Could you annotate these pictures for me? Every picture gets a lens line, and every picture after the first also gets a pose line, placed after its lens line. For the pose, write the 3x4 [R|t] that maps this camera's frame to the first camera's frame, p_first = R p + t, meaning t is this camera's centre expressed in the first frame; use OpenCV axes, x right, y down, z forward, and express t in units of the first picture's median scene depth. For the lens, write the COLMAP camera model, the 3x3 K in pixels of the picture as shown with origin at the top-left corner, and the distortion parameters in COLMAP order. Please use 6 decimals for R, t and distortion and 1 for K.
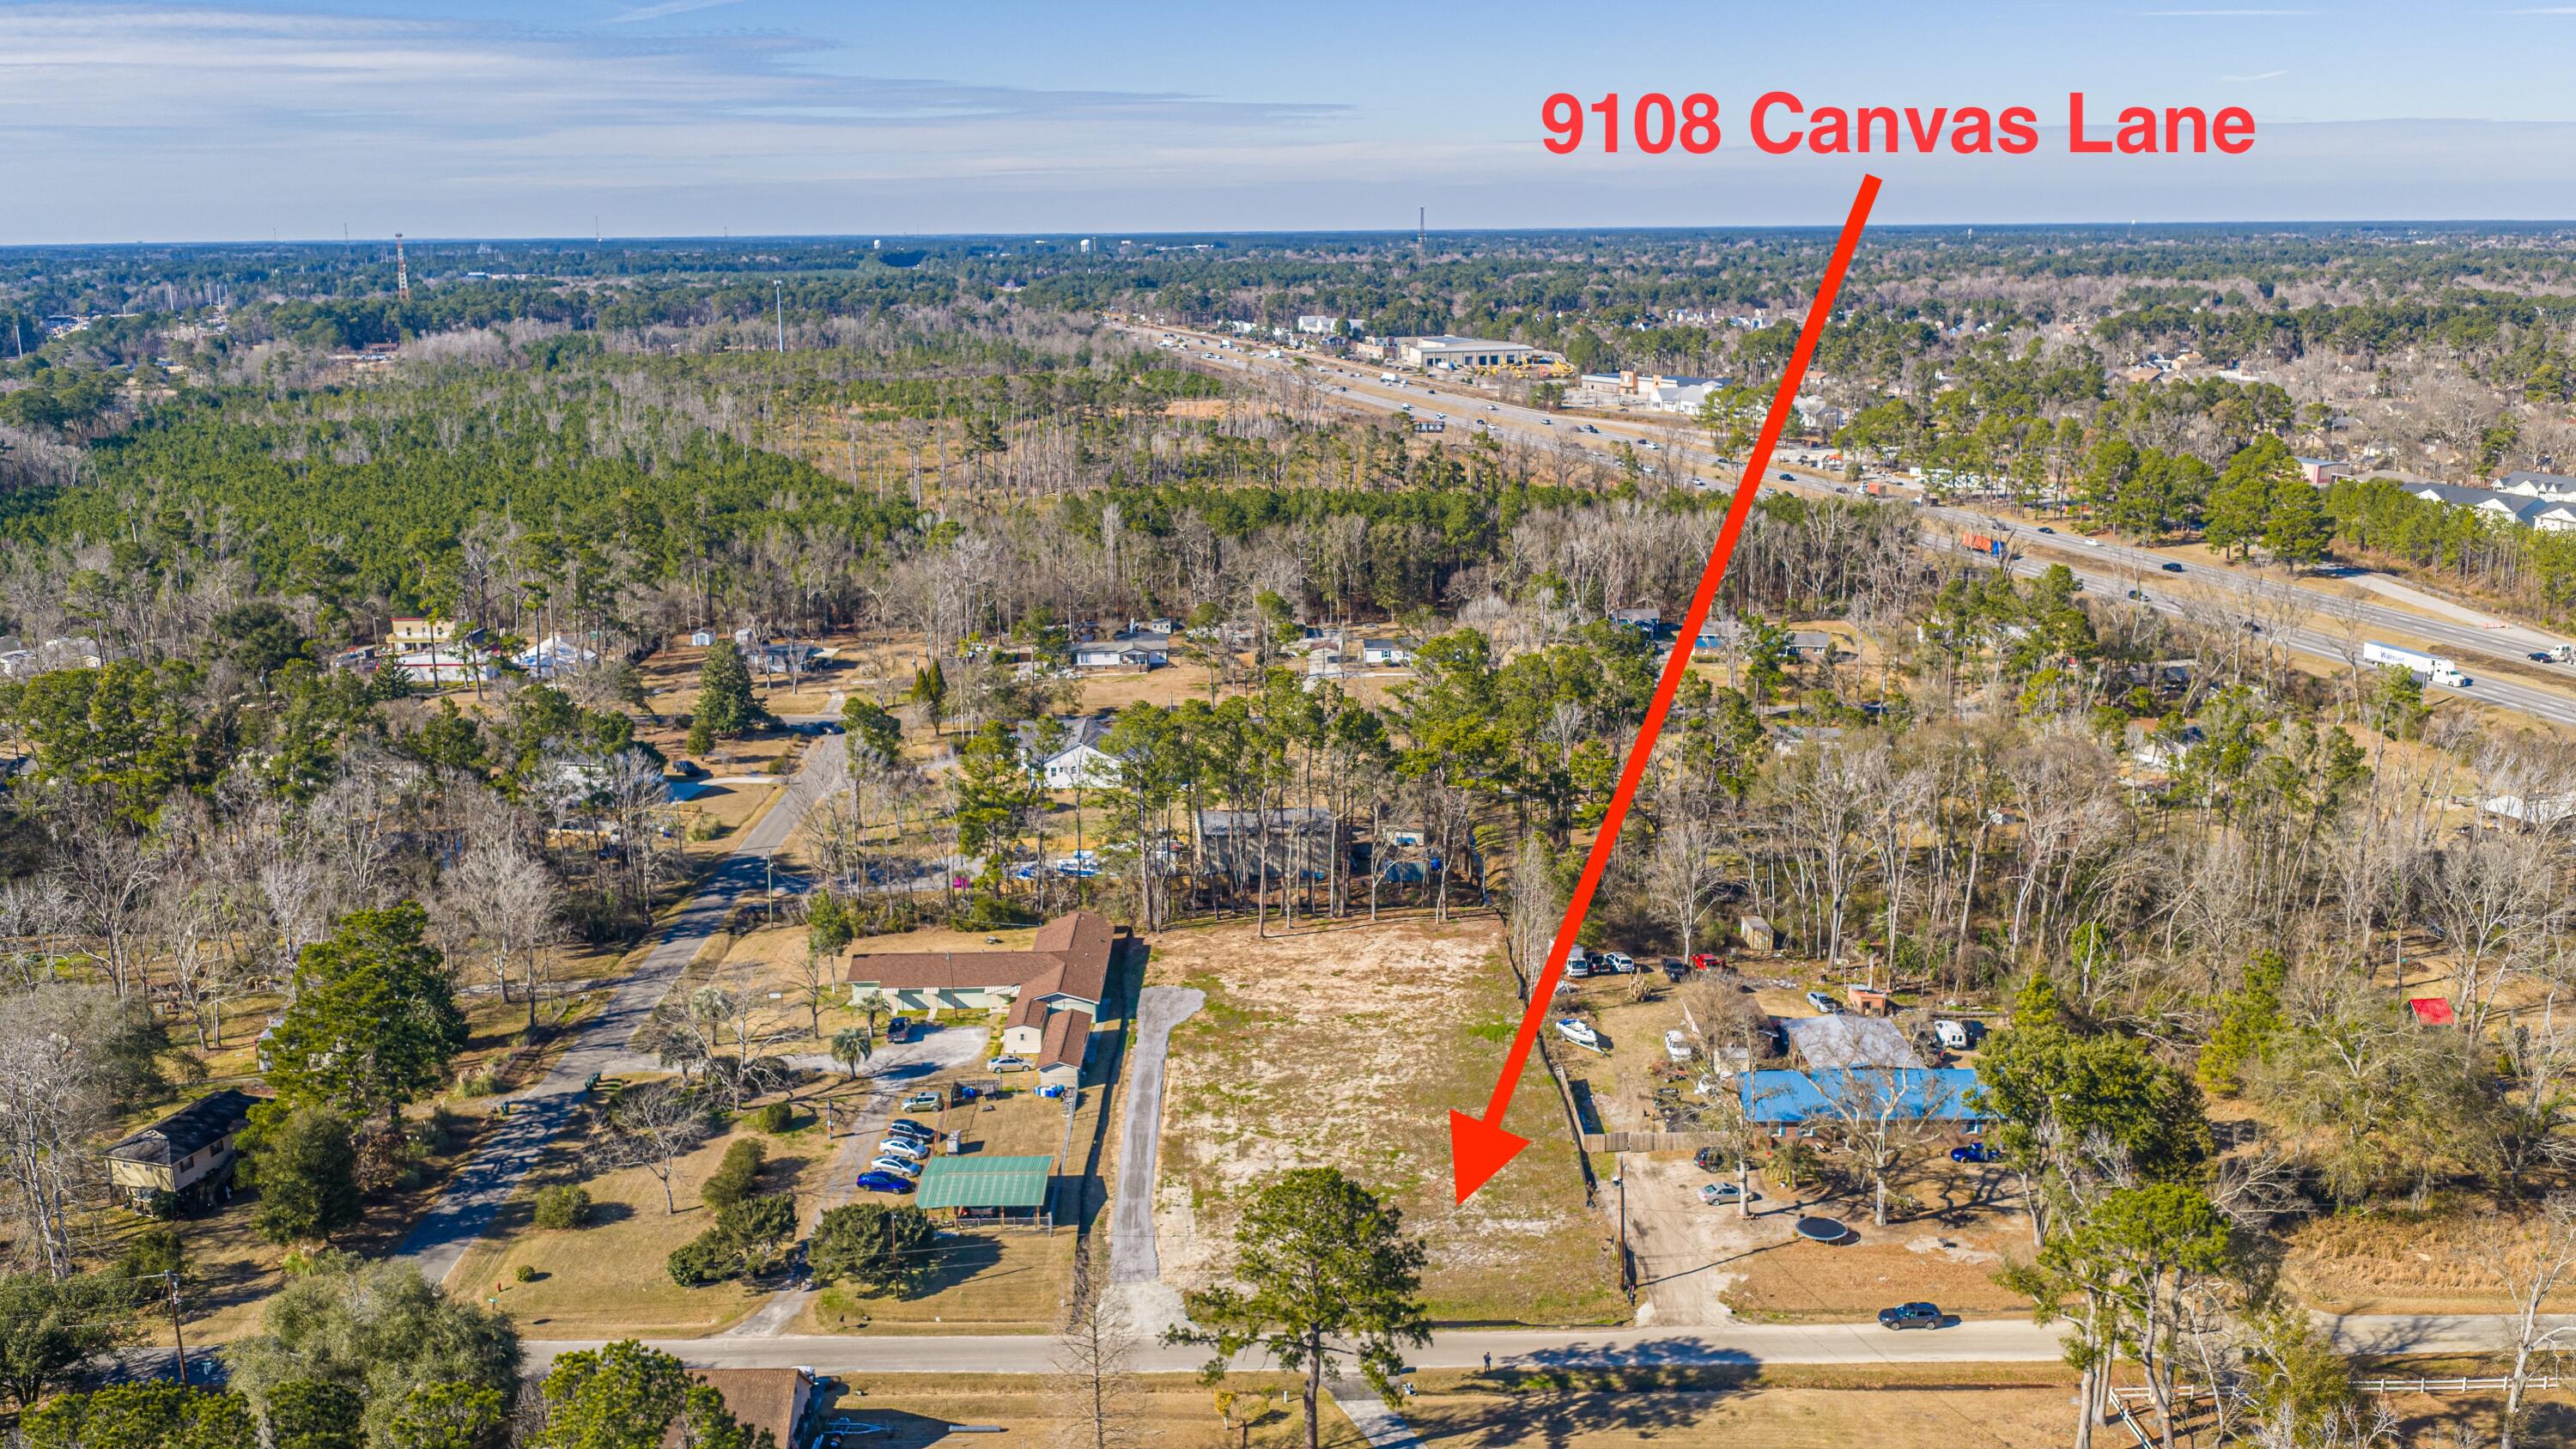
lens RADIAL K [[2118.7, 0, 1265.5], [0, 2118.7, 806.4], [0, 0, 1]] dist [0.022657, -0.052015]
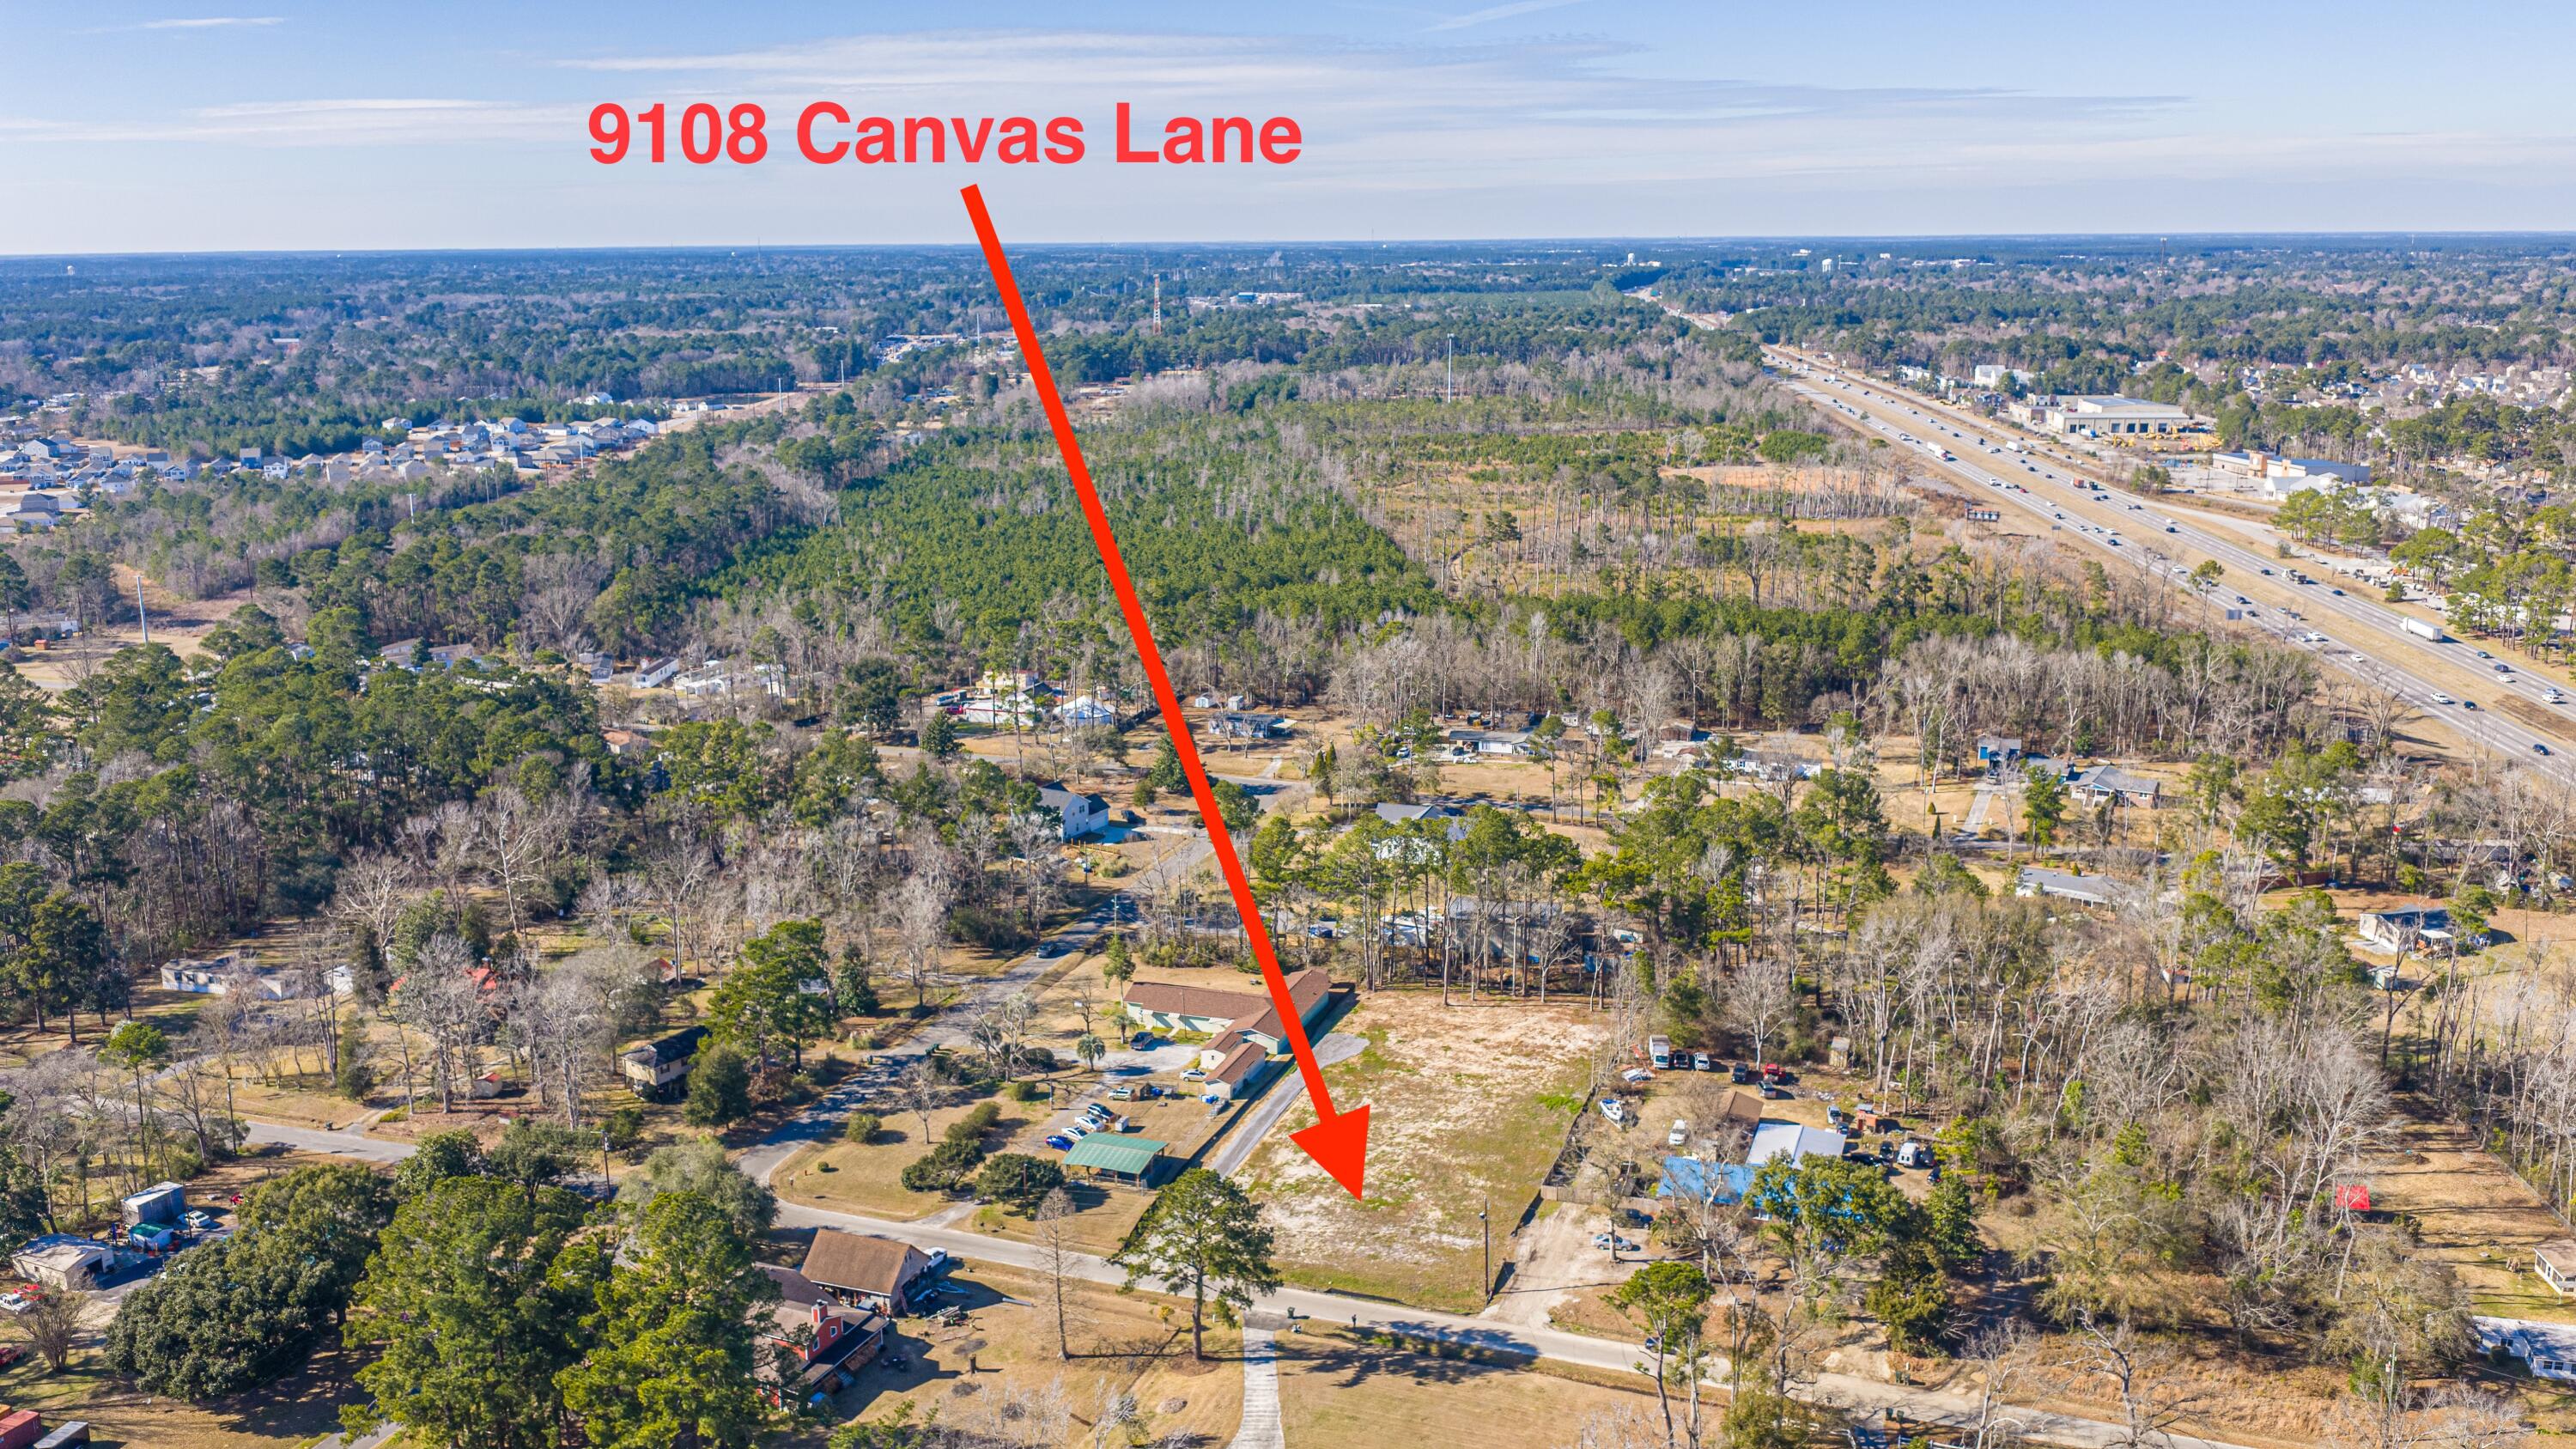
lens RADIAL K [[2118.7, 0, 1280.3], [0, 2118.7, 734.5], [0, 0, 1]] dist [0.022657, -0.052015]
pose [[0.939555, 0.081821, -0.332478, 0.309189], [-0.092078, 0.995636, -0.015186, -0.071260], [0.329785, 0.044882, 0.942989, -0.259452]]
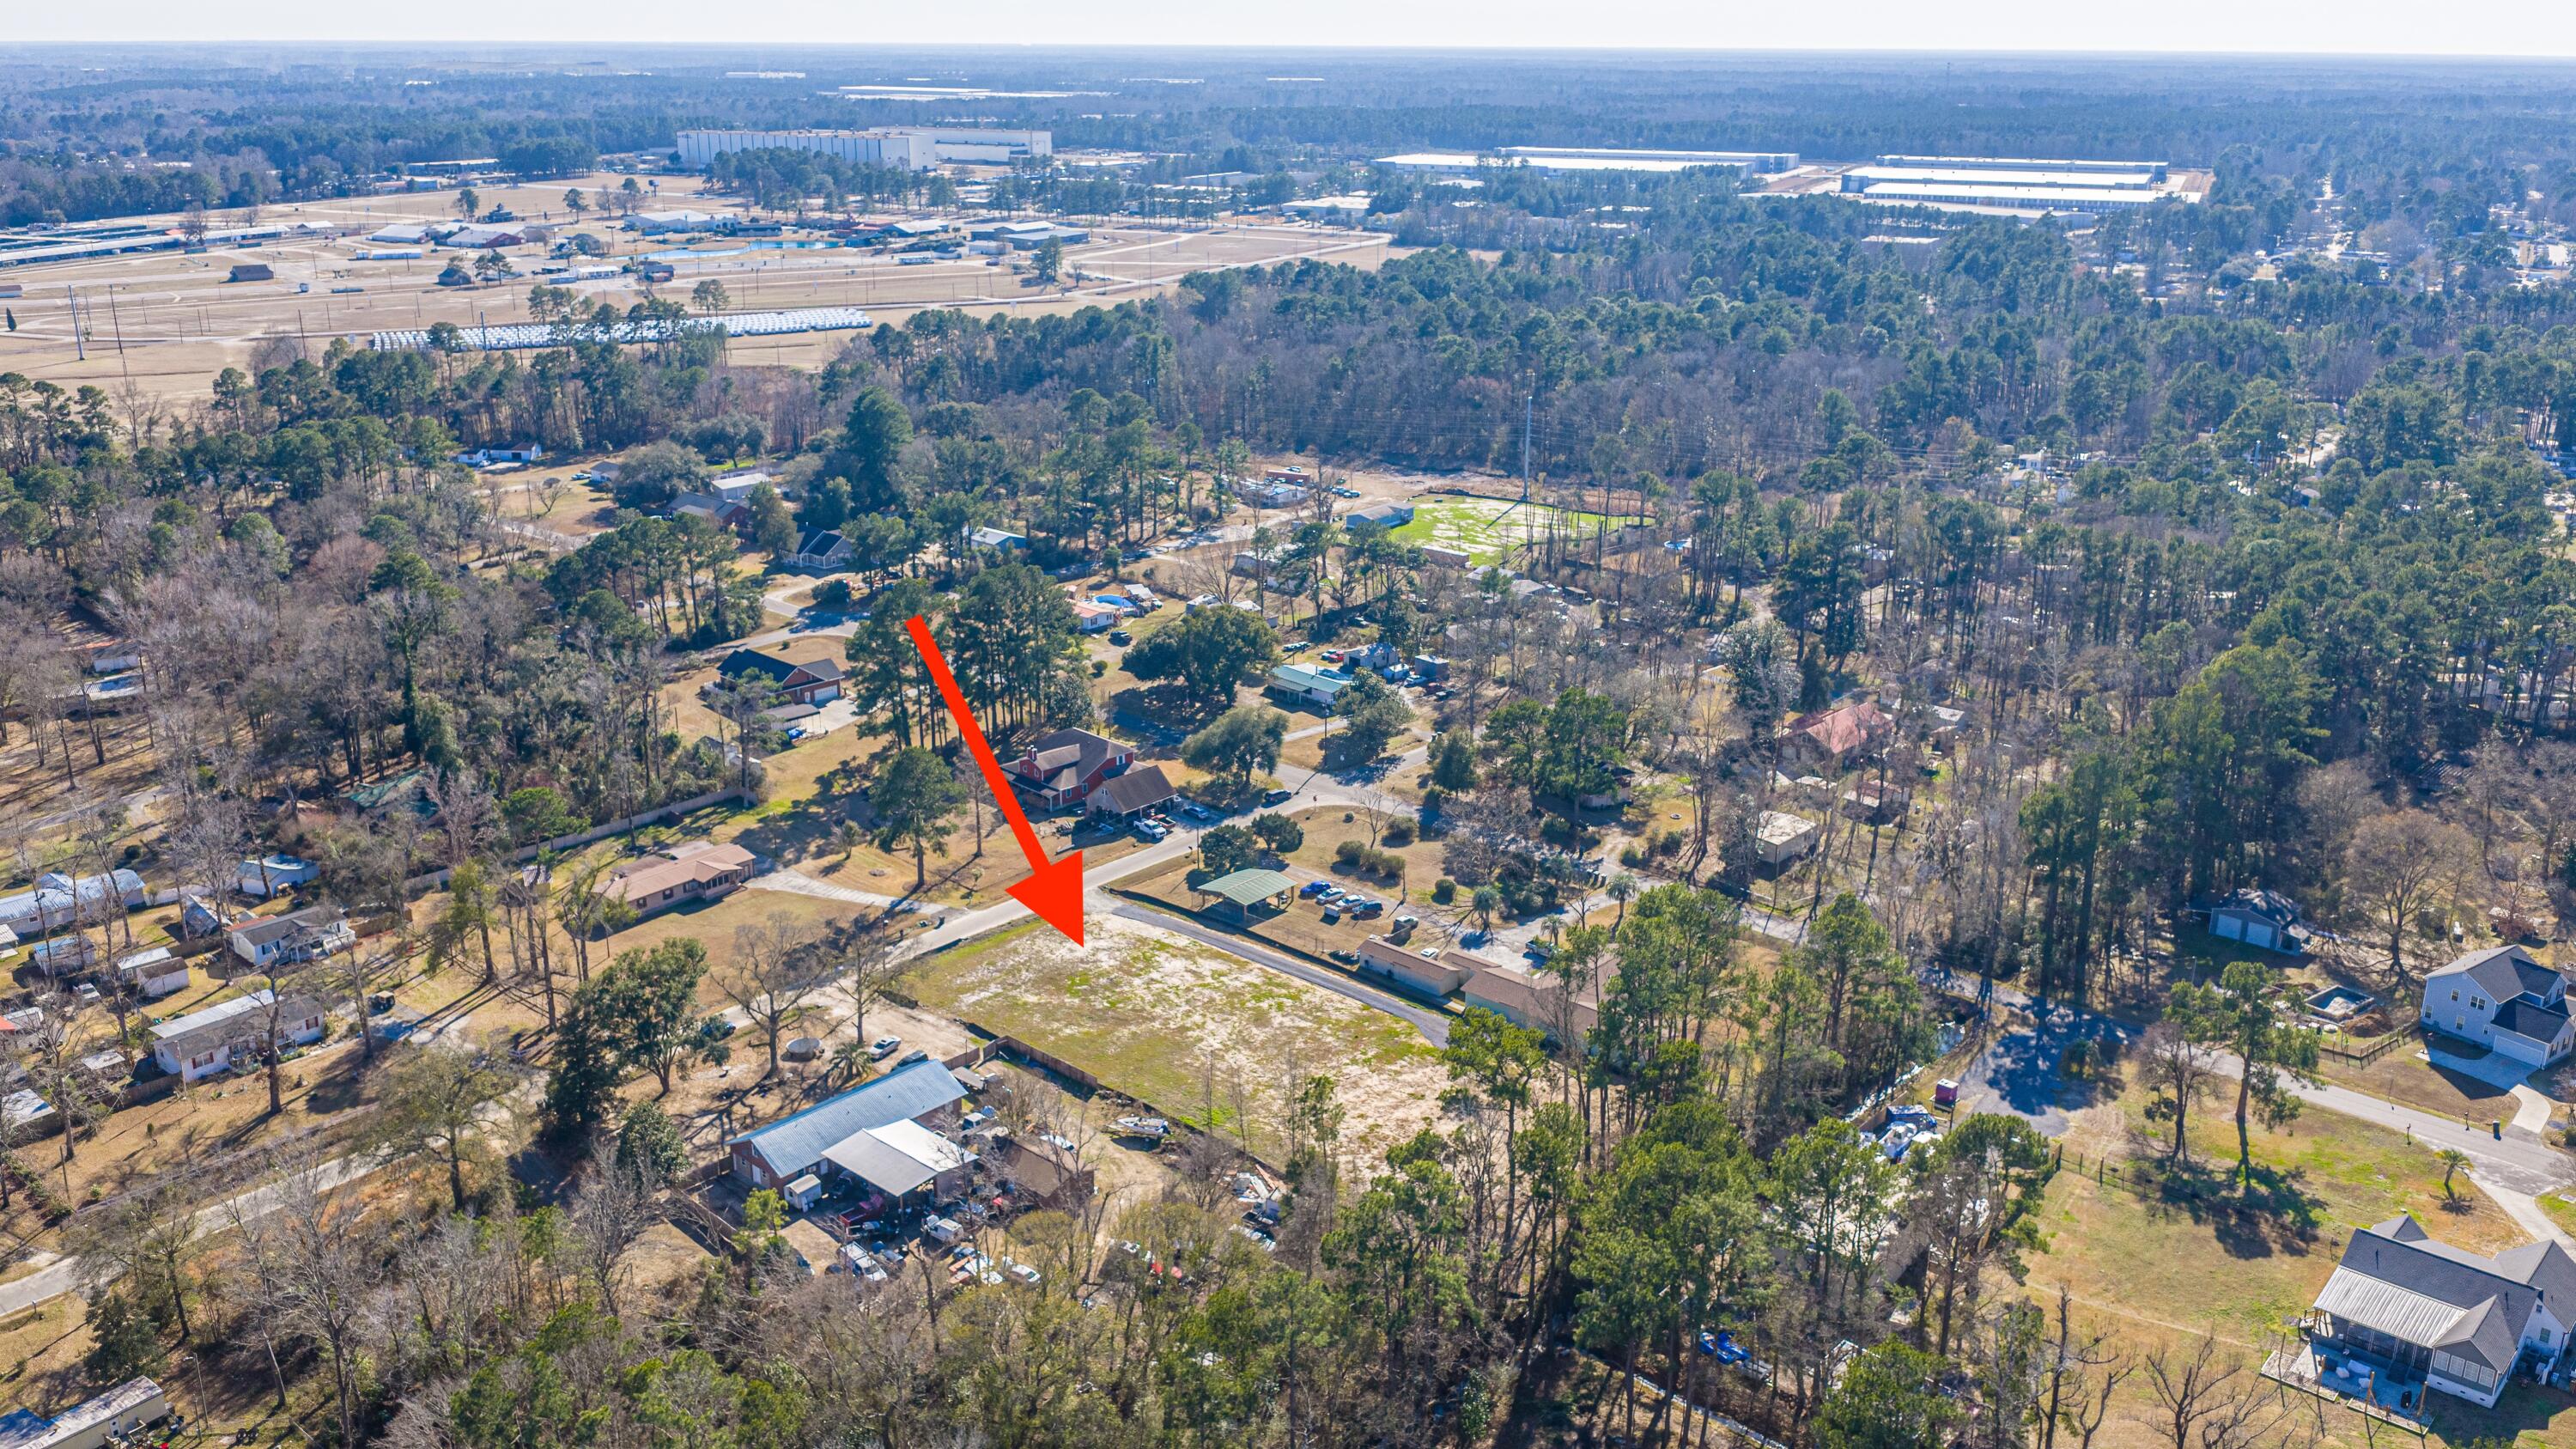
lens RADIAL K [[2118.7, 0, 1291.7], [0, 2118.7, 725.7], [0, 0, 1]] dist [0.022657, -0.052015]
pose [[-0.690273, 0.213439, -0.691352, 0.649746], [-0.191694, 0.867410, 0.459187, -0.469443], [0.697694, 0.449492, -0.557835, 1.293954]]
